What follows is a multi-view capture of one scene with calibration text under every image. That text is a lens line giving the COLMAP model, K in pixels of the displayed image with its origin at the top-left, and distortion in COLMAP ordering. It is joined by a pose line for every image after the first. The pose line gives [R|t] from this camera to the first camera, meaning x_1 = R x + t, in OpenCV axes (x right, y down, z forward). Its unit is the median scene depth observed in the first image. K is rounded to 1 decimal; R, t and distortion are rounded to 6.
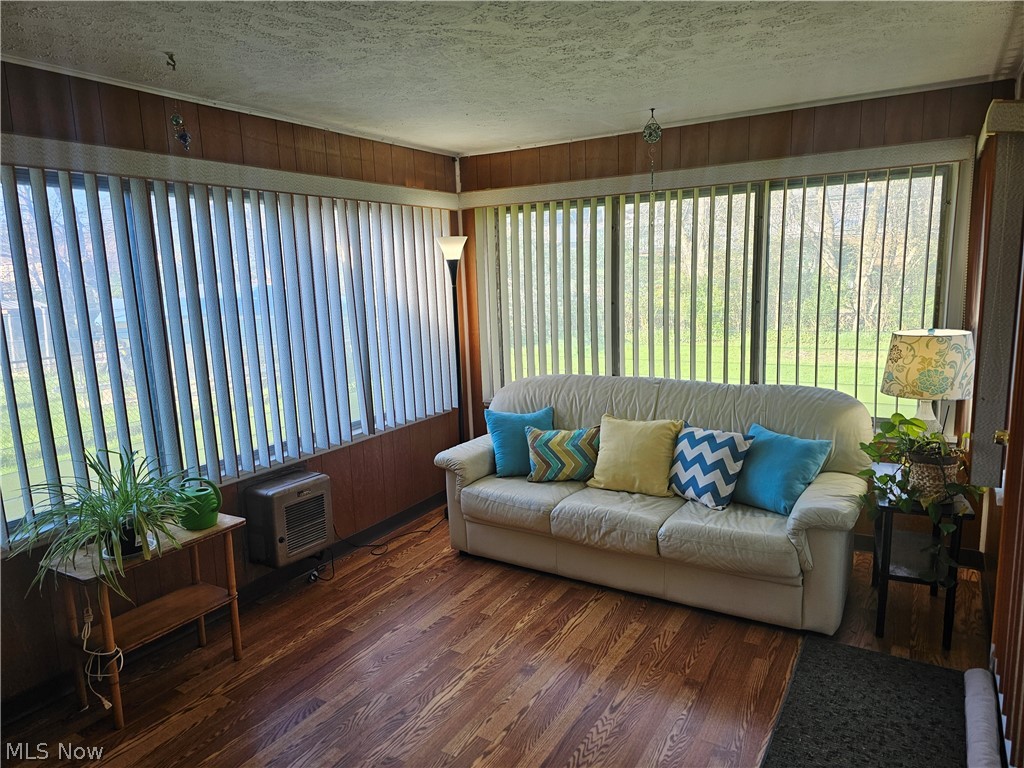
lens RADIAL K [[680.6, 0, 512.0], [0, 680.6, 393.0], [0, 0, 1]] dist [0.032054, -0.016810]
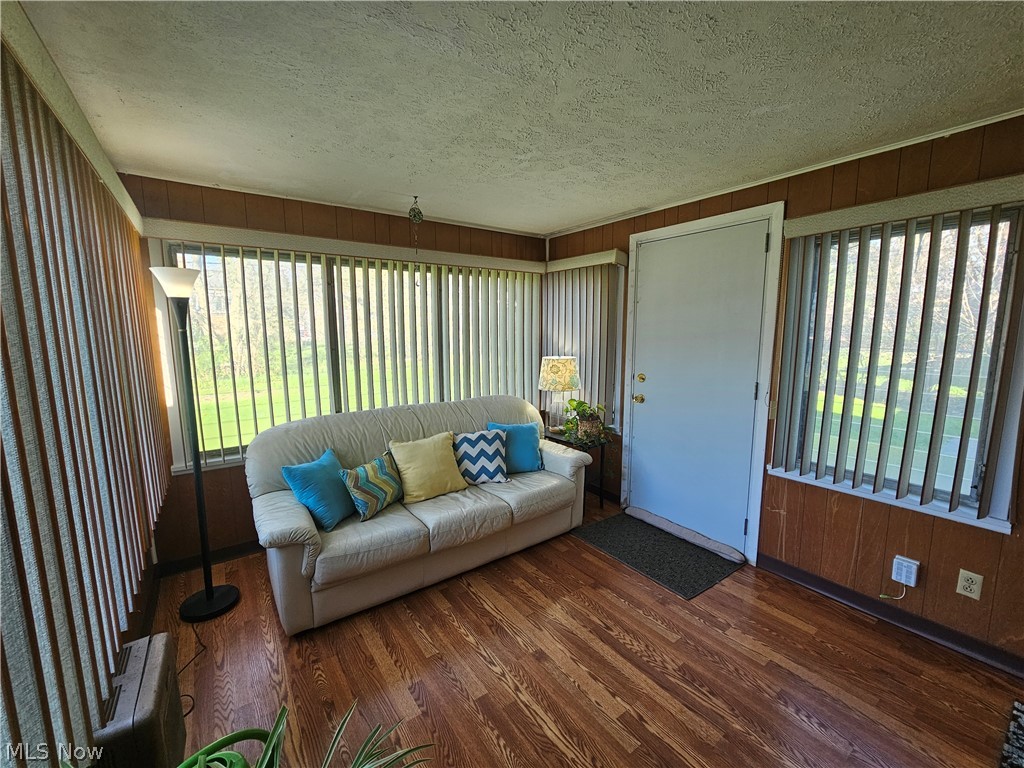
lens RADIAL K [[421.6, 0, 513.6], [0, 421.6, 384.0], [0, 0, 1]] dist [-0.003989, 0.001254]
pose [[0.391502, -0.095271, 0.915232, -0.486137], [0.153179, 0.987495, 0.037269, -0.068141], [-0.907338, 0.125603, 0.401200, 0.559001]]
